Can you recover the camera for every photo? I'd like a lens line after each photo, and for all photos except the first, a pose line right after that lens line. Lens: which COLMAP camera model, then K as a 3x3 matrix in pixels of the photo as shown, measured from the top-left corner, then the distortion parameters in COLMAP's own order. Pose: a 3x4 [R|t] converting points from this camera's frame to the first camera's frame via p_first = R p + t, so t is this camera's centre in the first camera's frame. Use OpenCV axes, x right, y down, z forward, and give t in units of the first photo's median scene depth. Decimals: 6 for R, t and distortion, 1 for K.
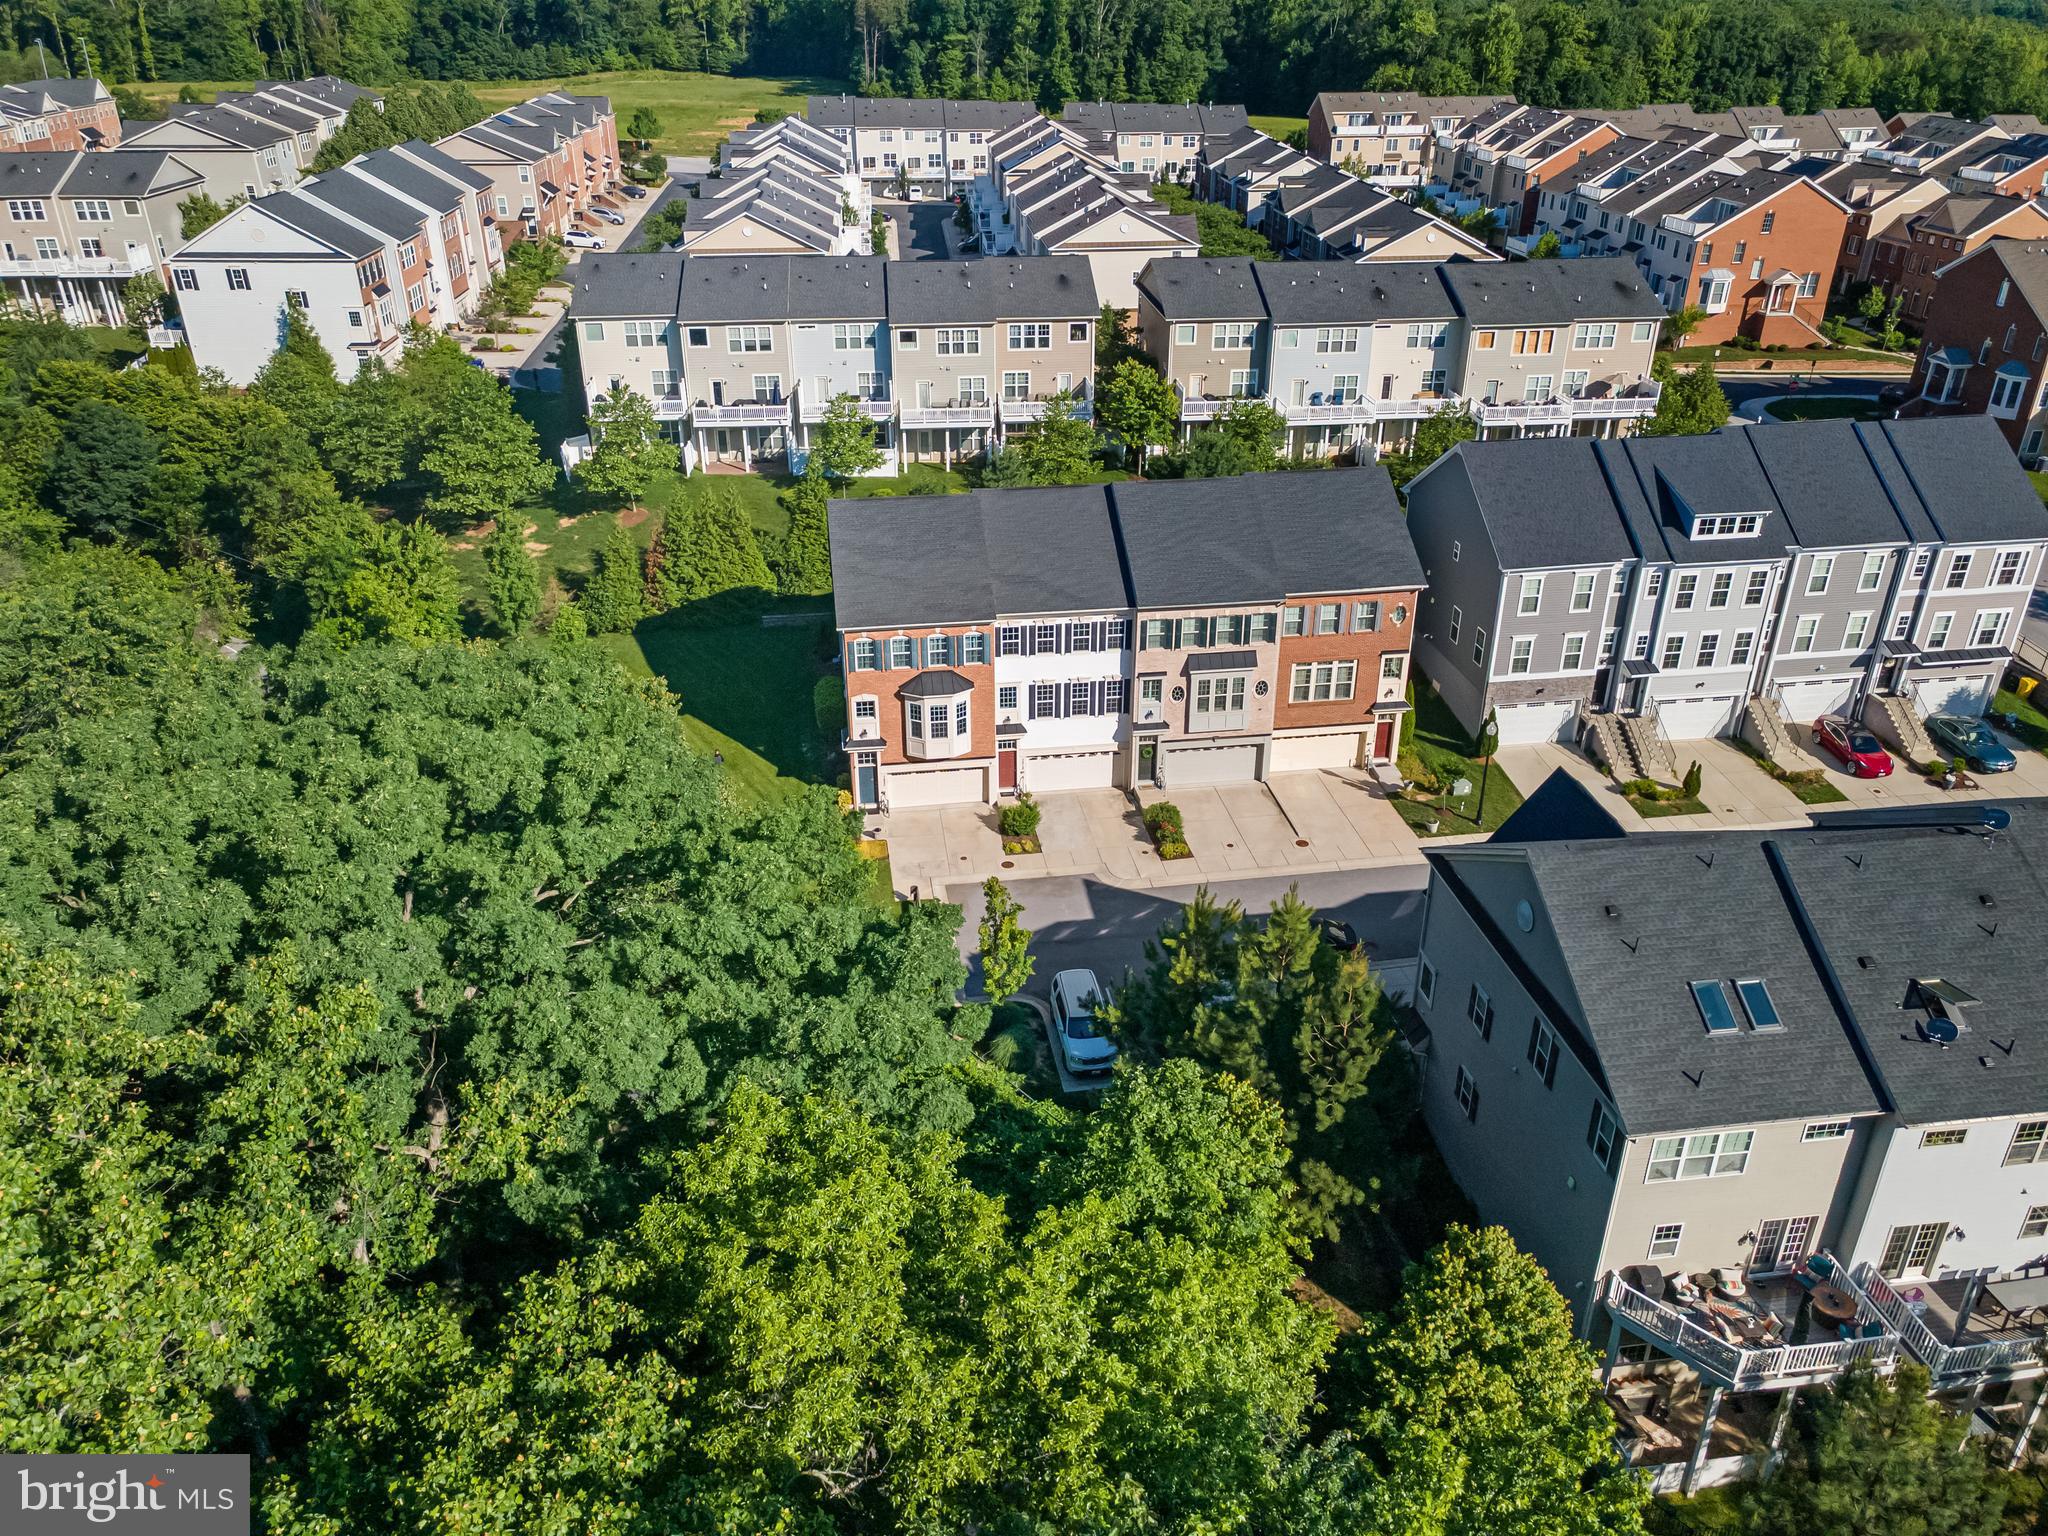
lens RADIAL K [[1490.3, 0, 1016.3], [0, 1490.3, 756.4], [0, 0, 1]] dist [0.037658, 0.009667]
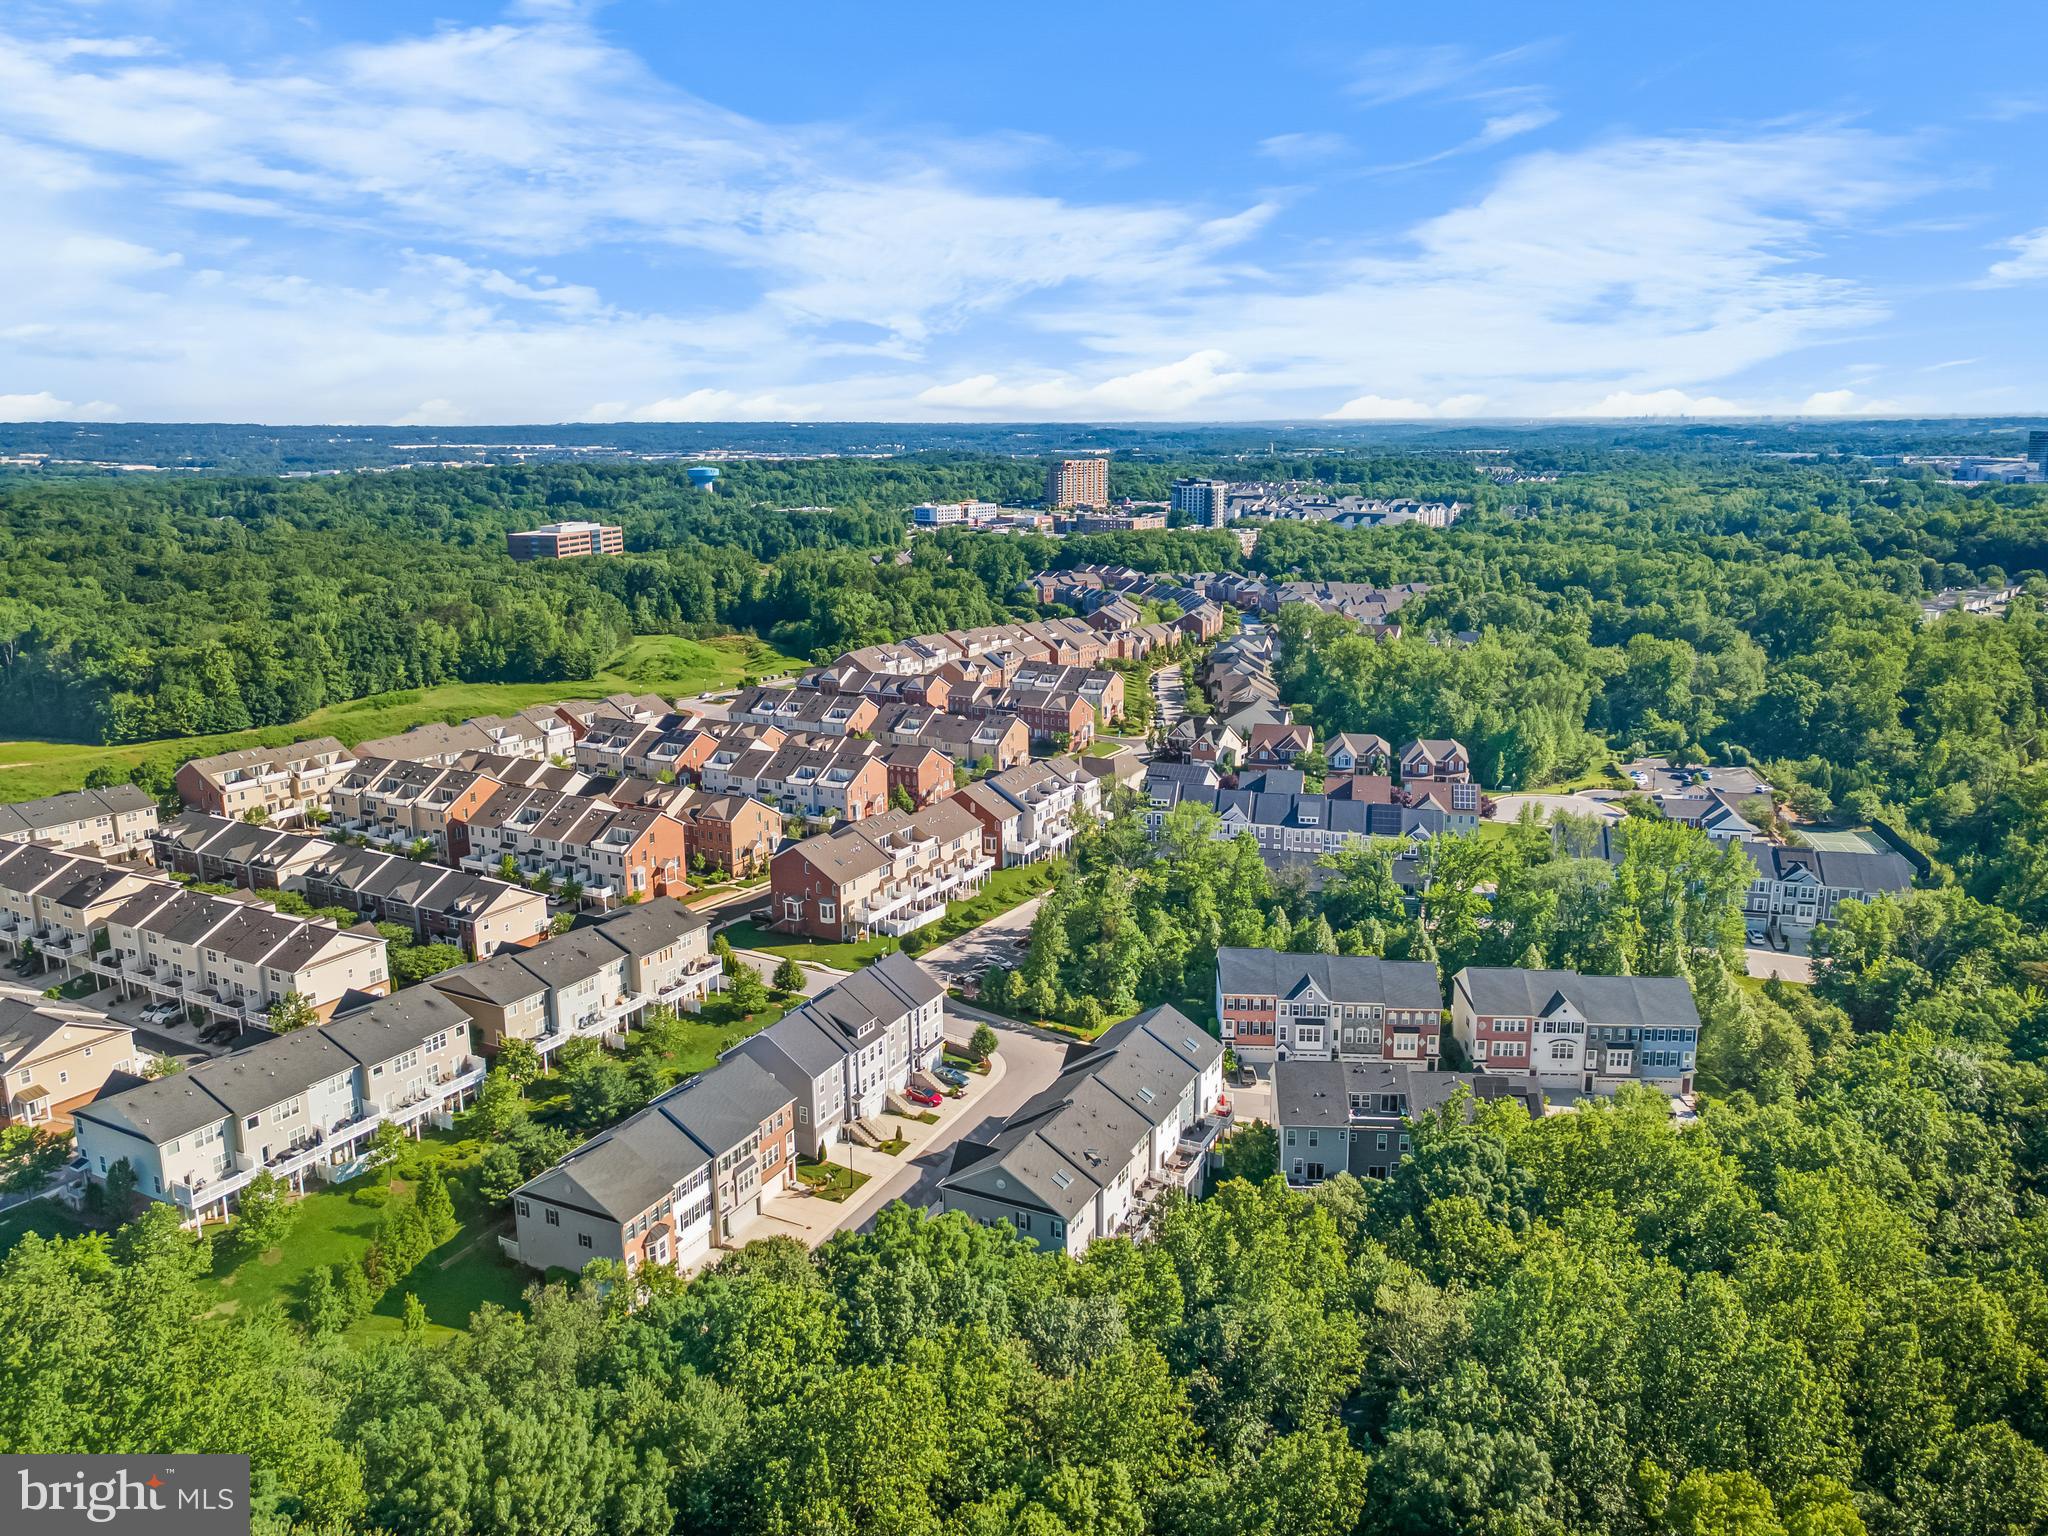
lens RADIAL K [[1490.3, 0, 1016.3], [0, 1490.3, 756.4], [0, 0, 1]] dist [0.037658, 0.009667]
pose [[0.570627, -0.182822, 0.800600, -1.176947], [0.380929, 0.922601, -0.060825, -0.306745], [-0.727515, 0.339681, 0.596104, -0.717047]]
